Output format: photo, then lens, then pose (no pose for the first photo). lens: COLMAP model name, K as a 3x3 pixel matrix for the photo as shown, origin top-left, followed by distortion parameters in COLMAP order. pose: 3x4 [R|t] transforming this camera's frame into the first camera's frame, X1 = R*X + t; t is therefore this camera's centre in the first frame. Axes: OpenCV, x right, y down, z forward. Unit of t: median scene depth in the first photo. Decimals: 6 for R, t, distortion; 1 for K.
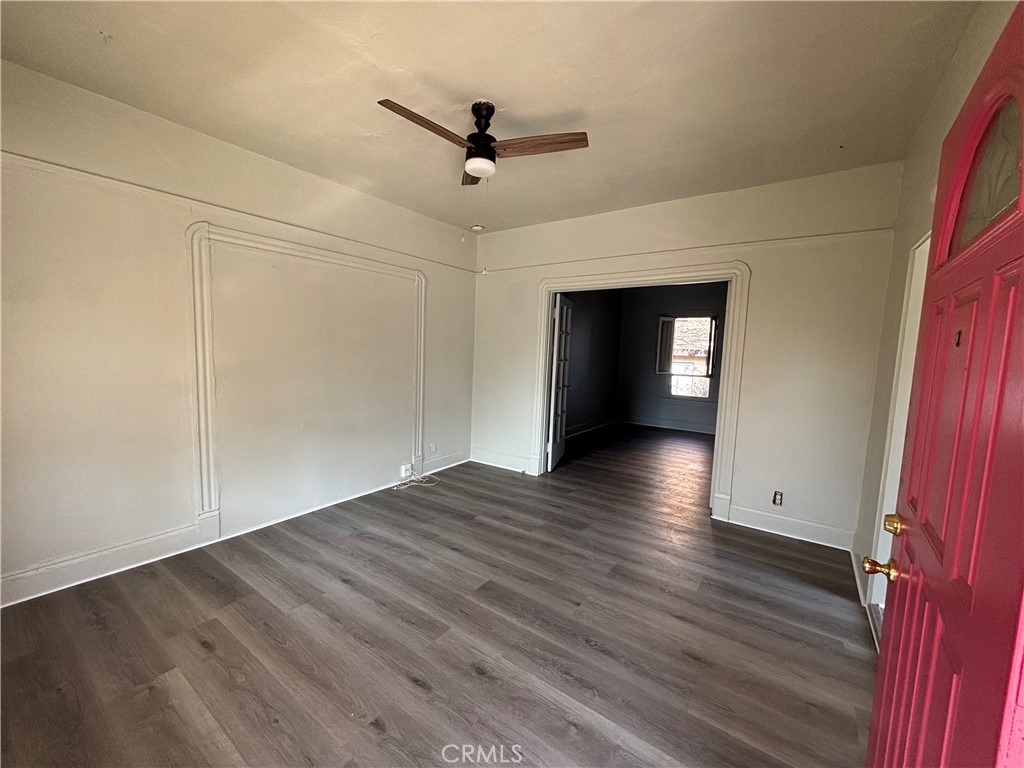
lens RADIAL K [[406.9, 0, 512.0], [0, 406.9, 384.0], [0, 0, 1]] dist [-0.000387, -0.000203]
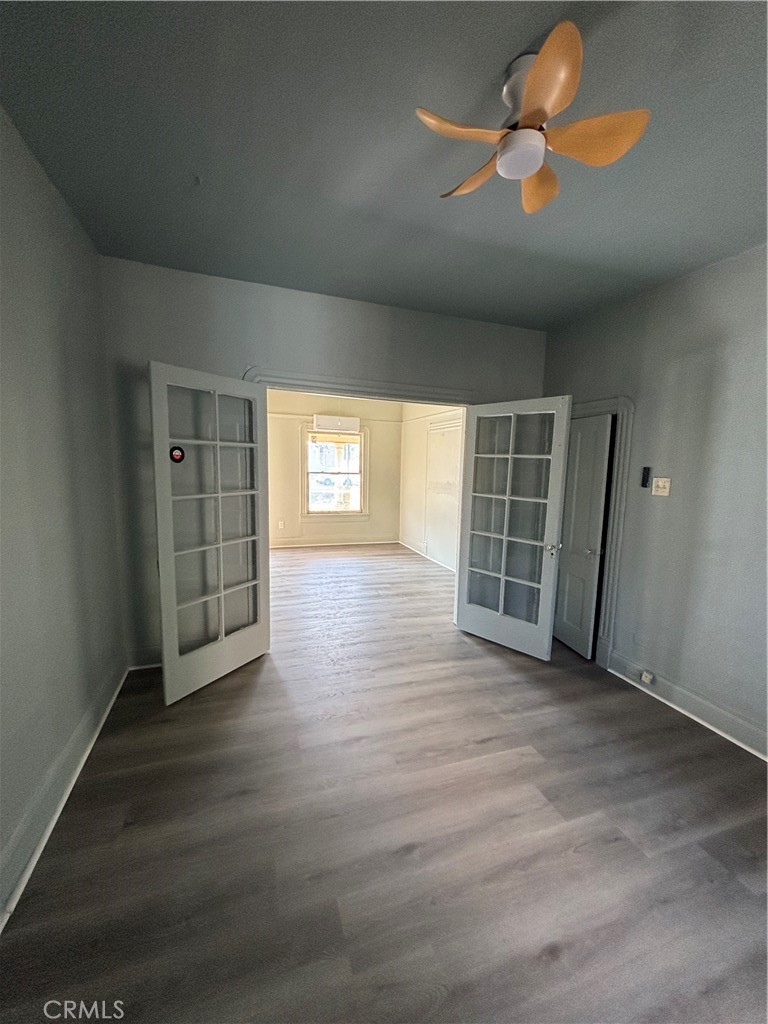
lens RADIAL K [[406.9, 0, 384.0], [0, 406.9, 512.0], [0, 0, 1]] dist [-0.000387, -0.000203]
pose [[-0.578708, 0.050504, -0.813970, 1.154728], [-0.115192, 0.983012, 0.142890, -0.155002], [0.807359, 0.176454, -0.563059, 1.808220]]
